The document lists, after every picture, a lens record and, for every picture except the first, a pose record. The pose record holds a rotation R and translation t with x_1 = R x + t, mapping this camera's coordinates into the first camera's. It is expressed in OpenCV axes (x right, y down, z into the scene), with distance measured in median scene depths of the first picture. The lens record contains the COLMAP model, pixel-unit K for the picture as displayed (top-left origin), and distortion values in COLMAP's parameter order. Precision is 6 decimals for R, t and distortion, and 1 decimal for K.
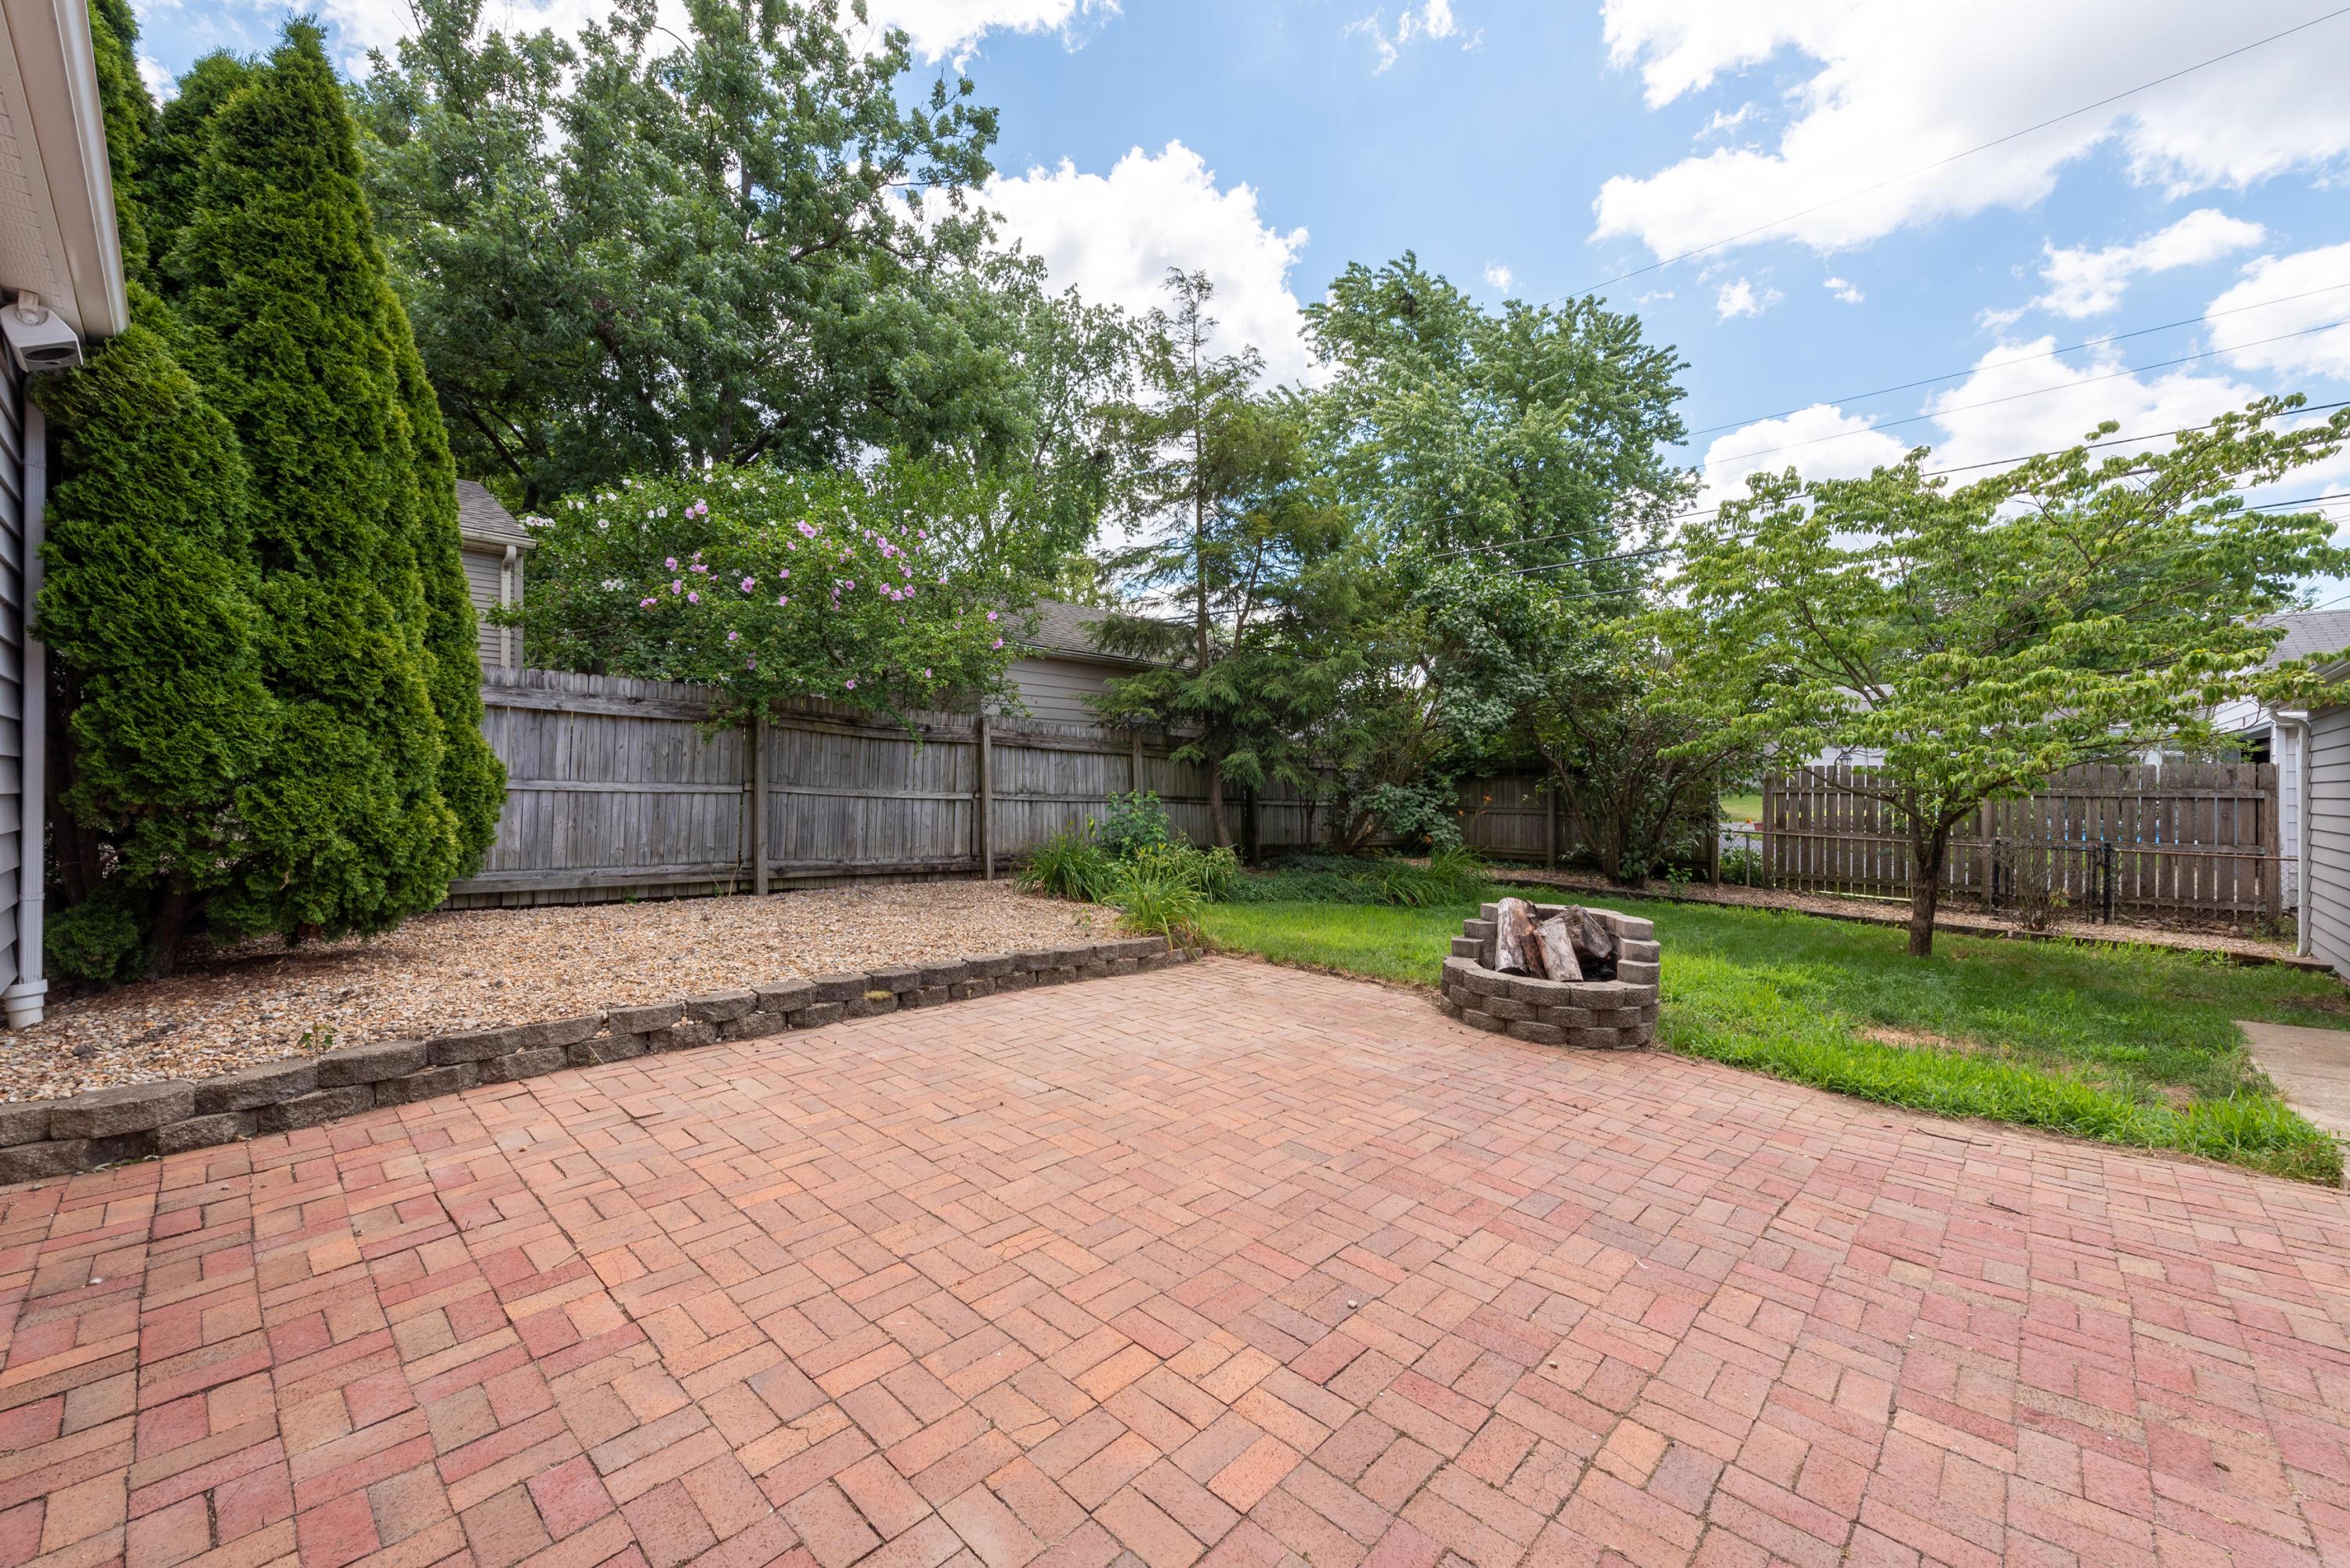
lens RADIAL K [[926.5, 0, 1173.7], [0, 926.5, 773.7], [0, 0, 1]] dist [0.013220, -0.001768]
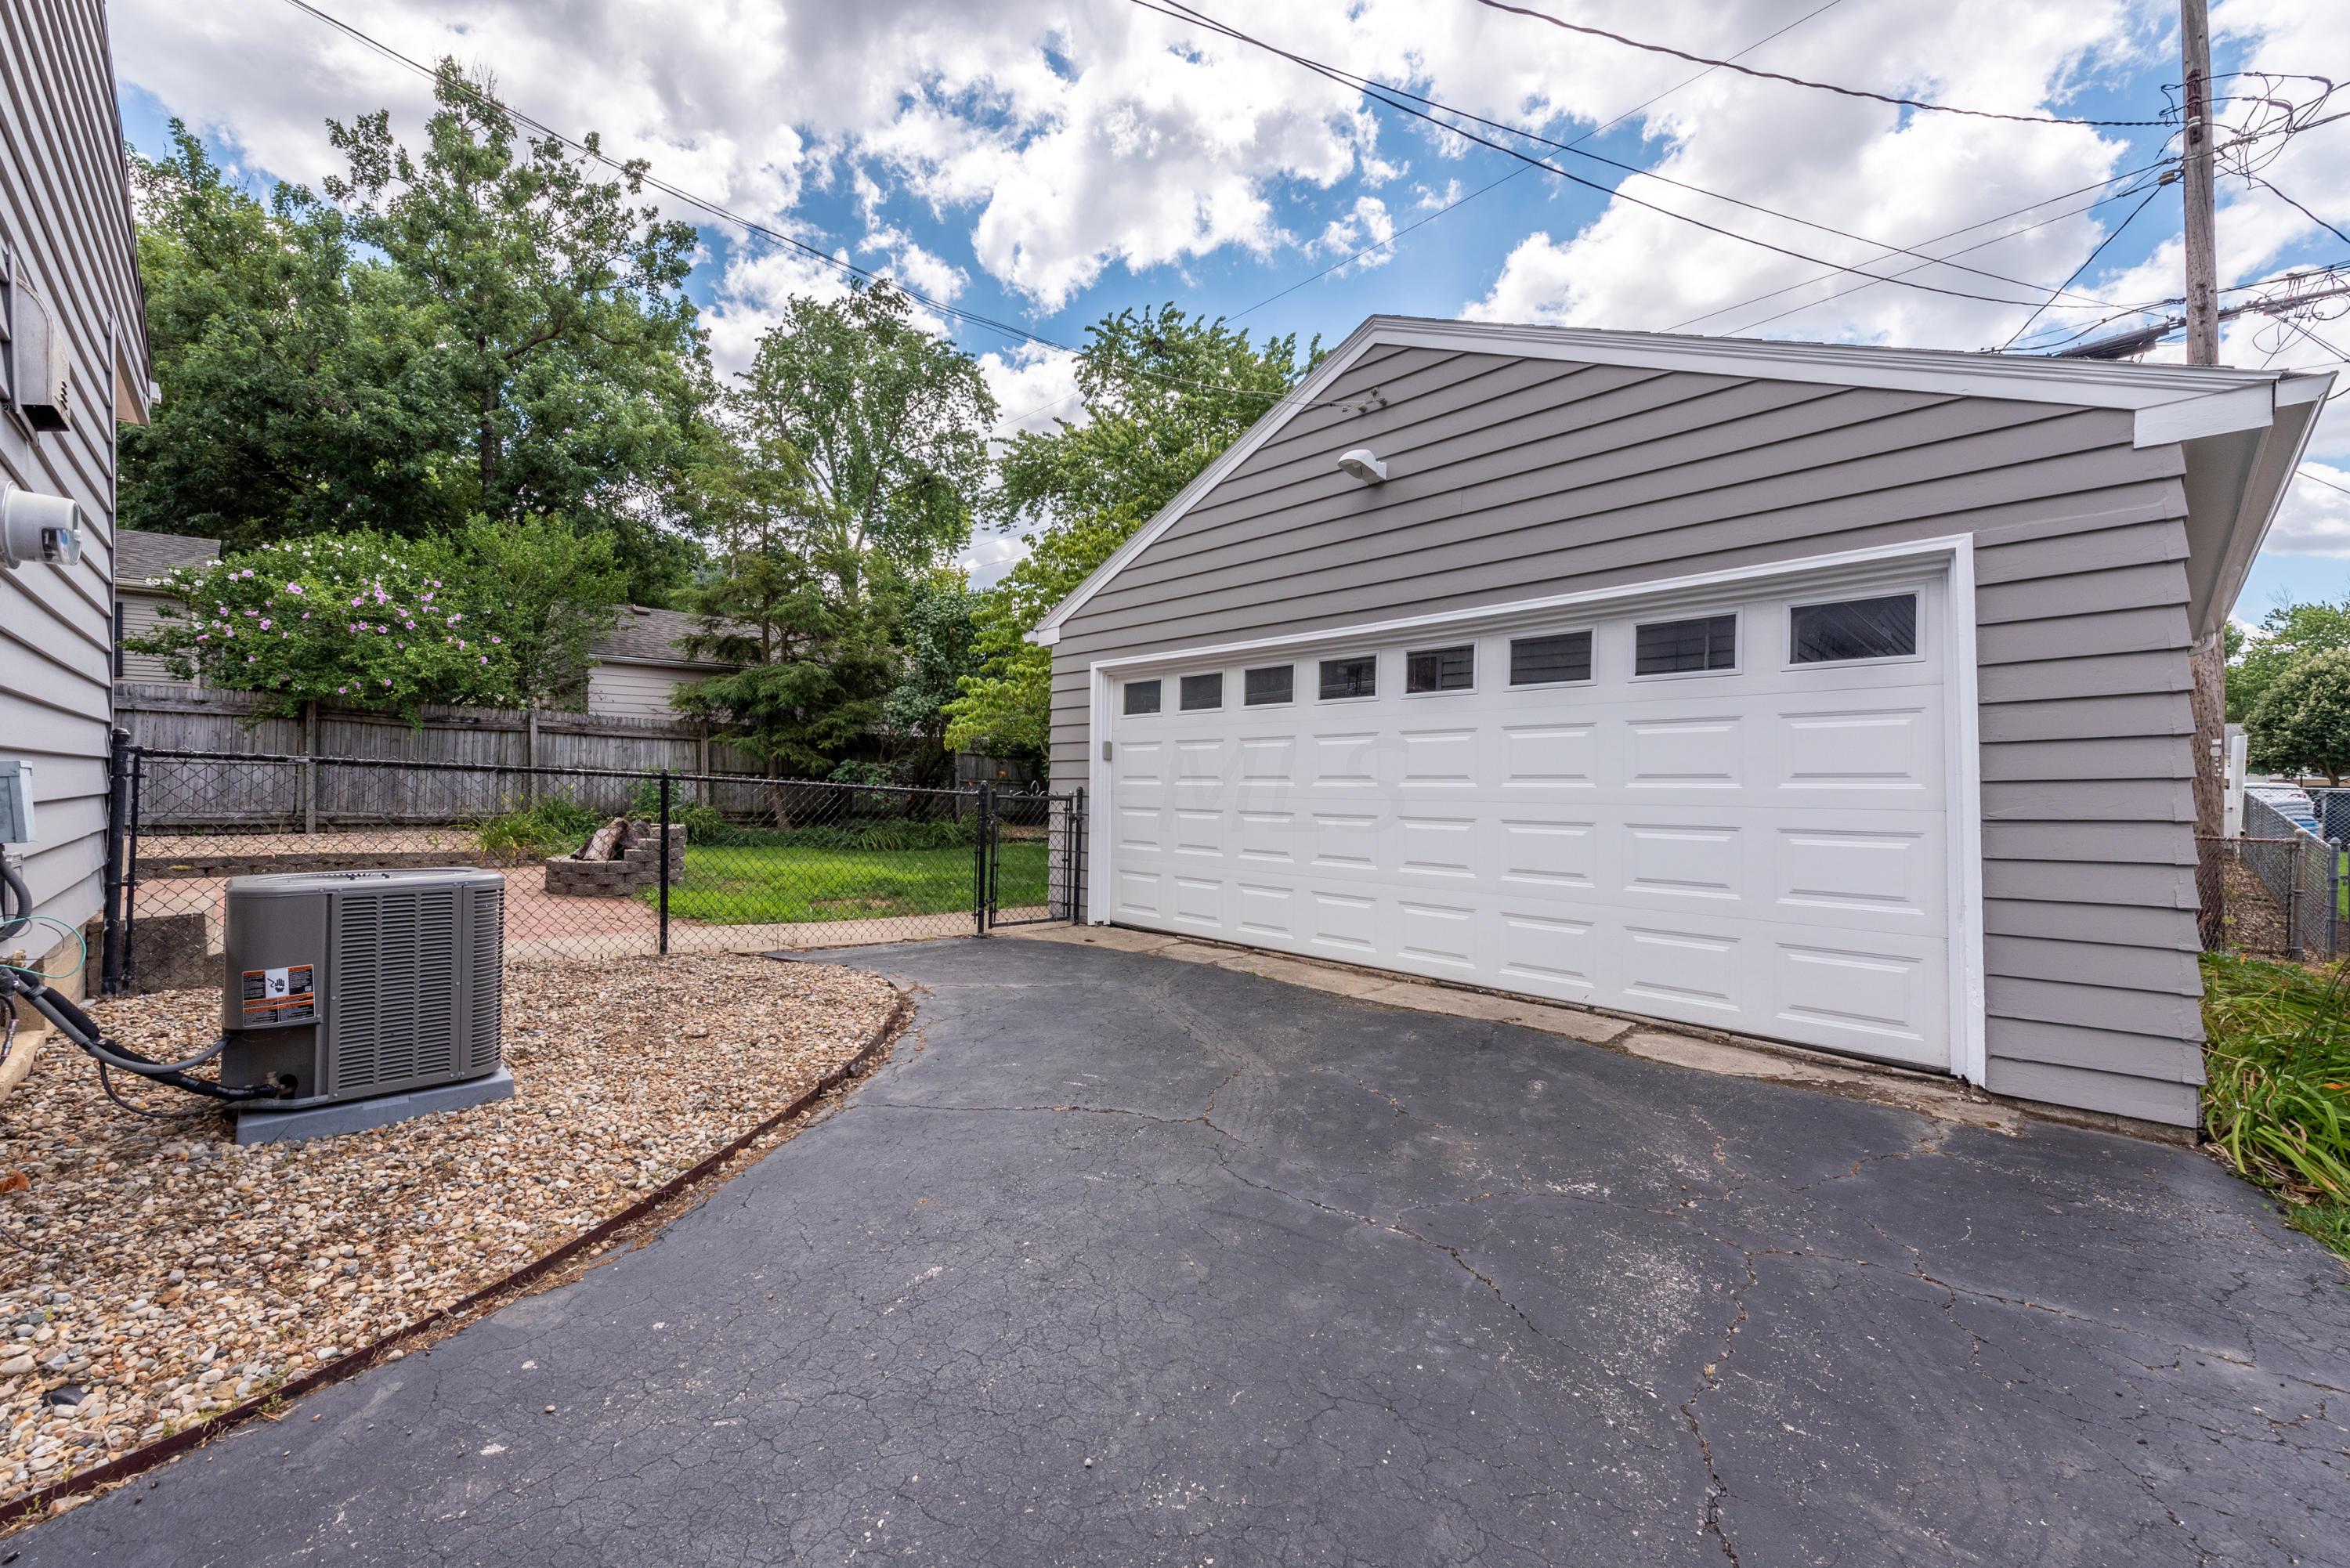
lens RADIAL K [[926.5, 0, 1175.2], [0, 926.5, 772.4], [0, 0, 1]] dist [0.013220, -0.001768]
pose [[0.999107, -0.008554, -0.041388, 1.788142], [0.008631, 0.999961, 0.001694, 0.076313], [0.041372, -0.002050, 0.999142, -0.755842]]
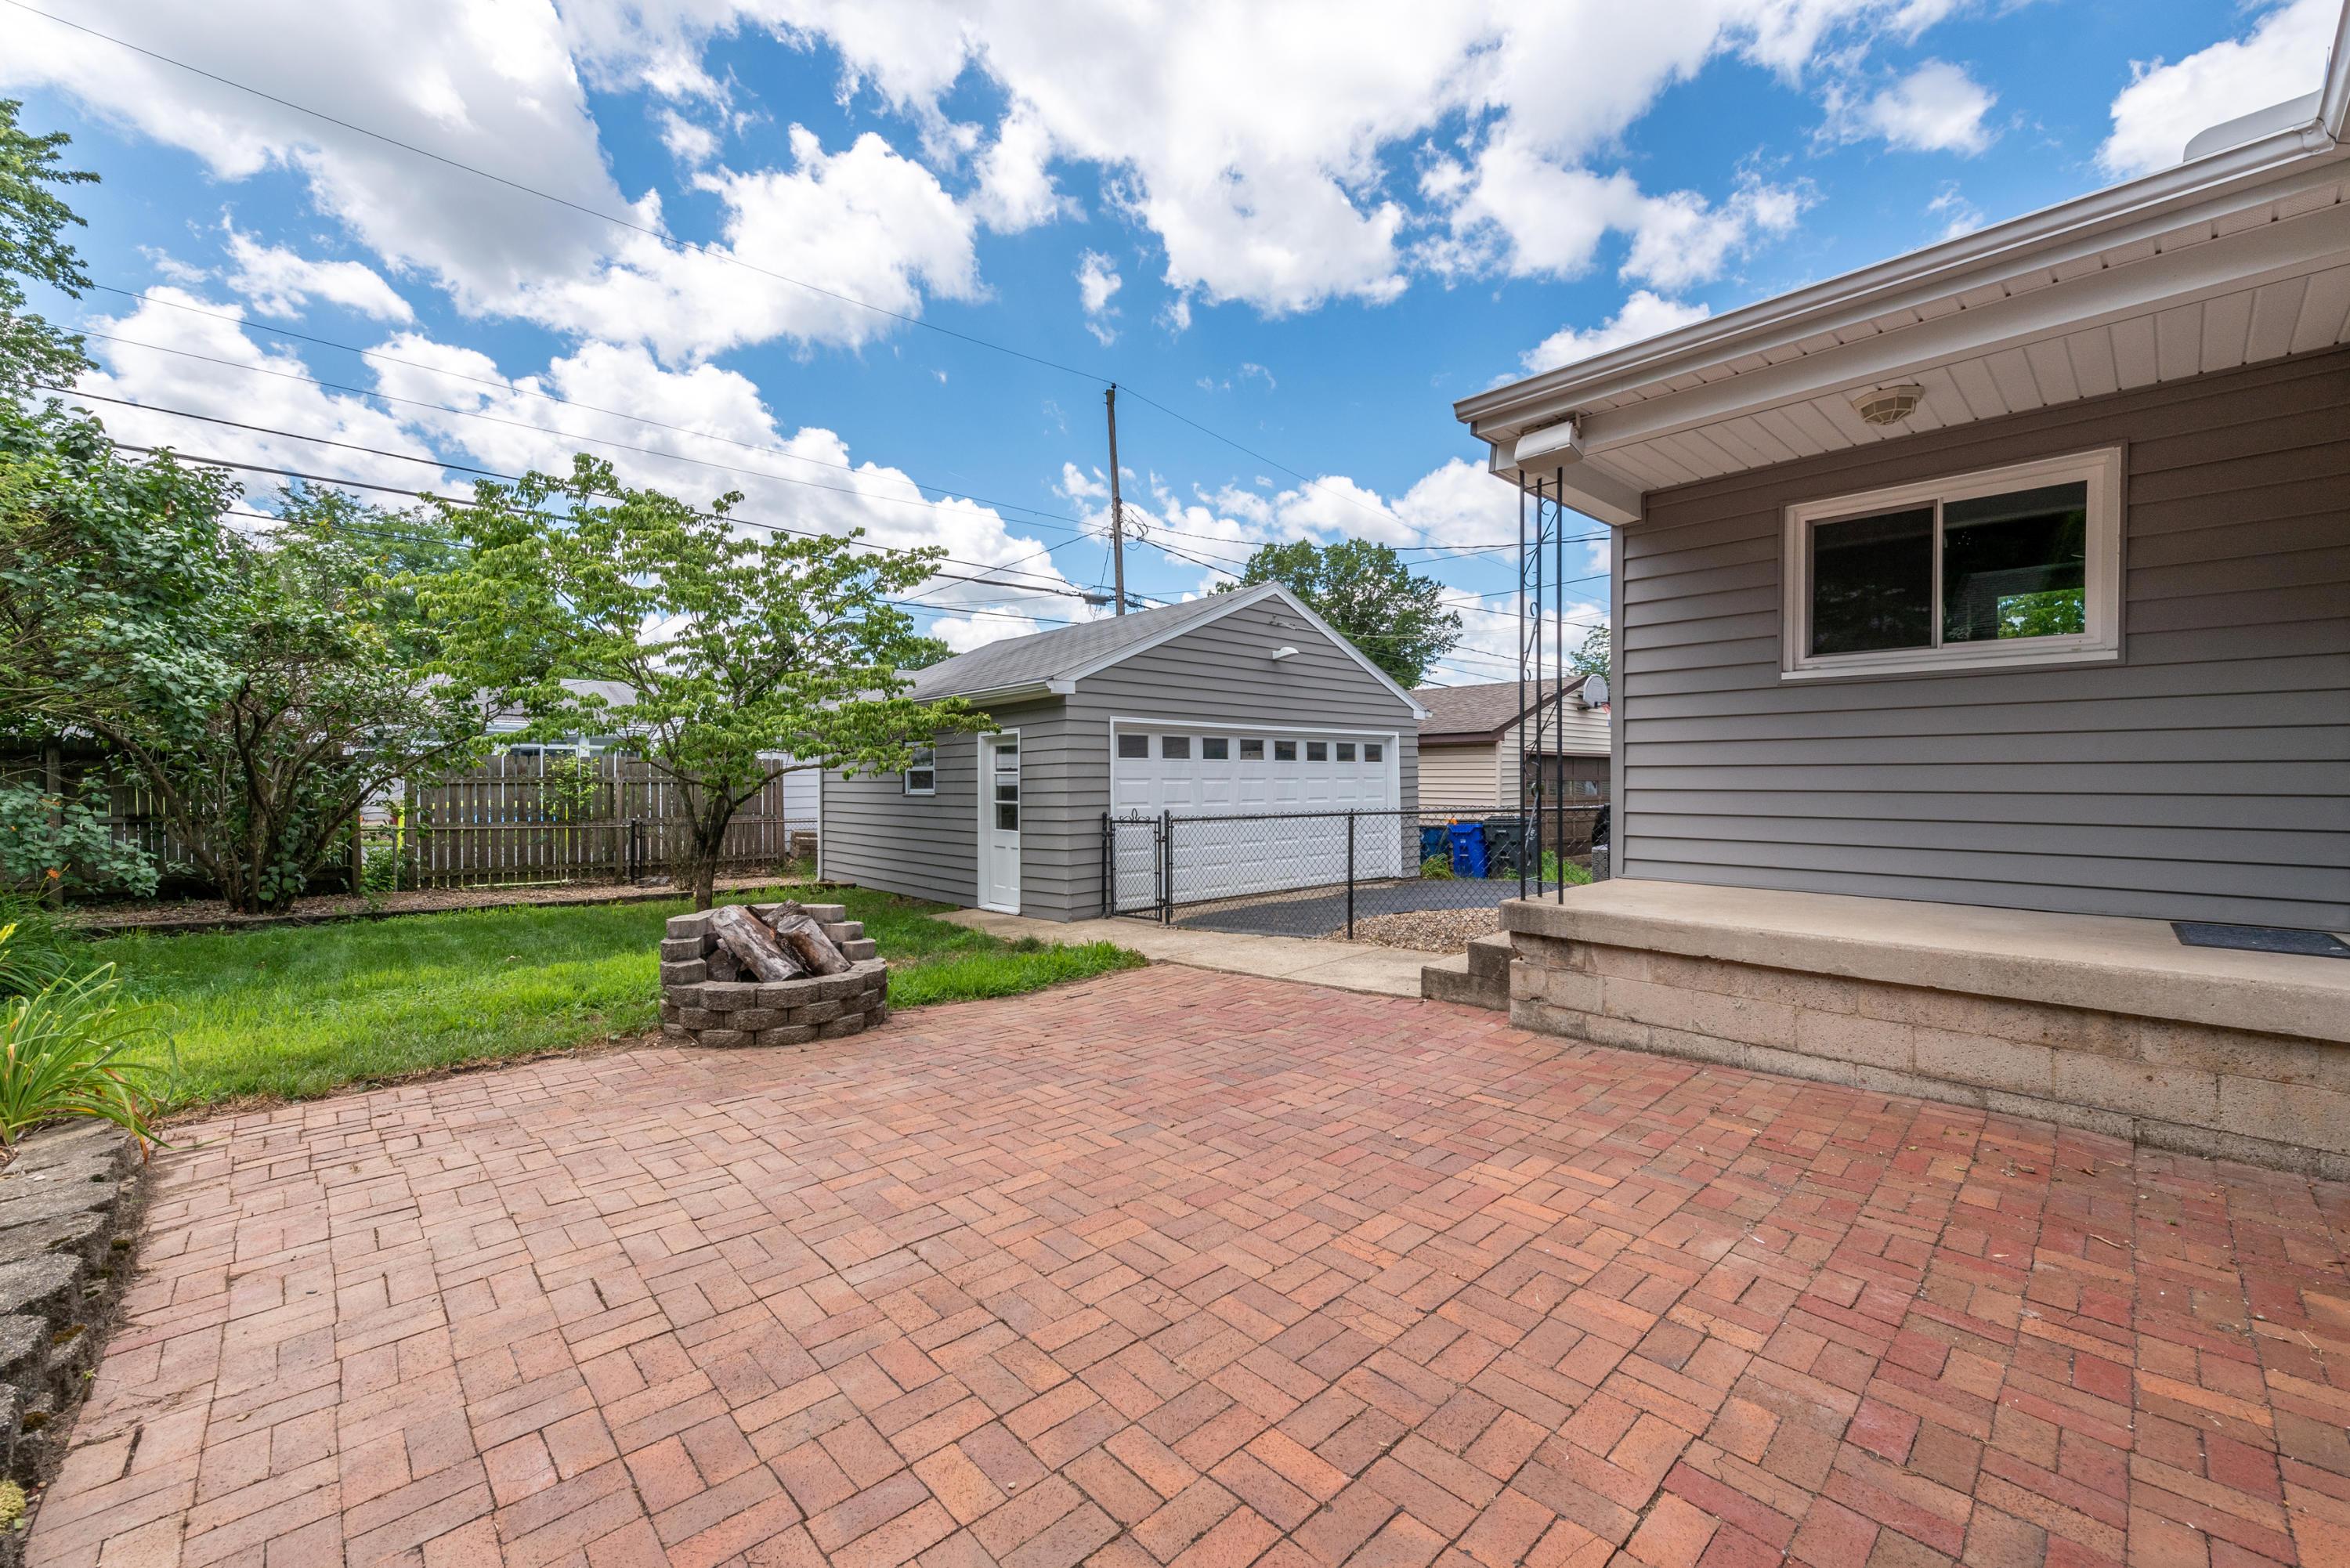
lens RADIAL K [[926.5, 0, 1167.2], [0, 926.5, 787.6], [0, 0, 1]] dist [0.013220, -0.001768]
pose [[0.055379, -0.022183, 0.998219, -0.716202], [-0.007832, 0.999713, 0.022651, -0.008015], [-0.998435, -0.009072, 0.055189, 0.718346]]
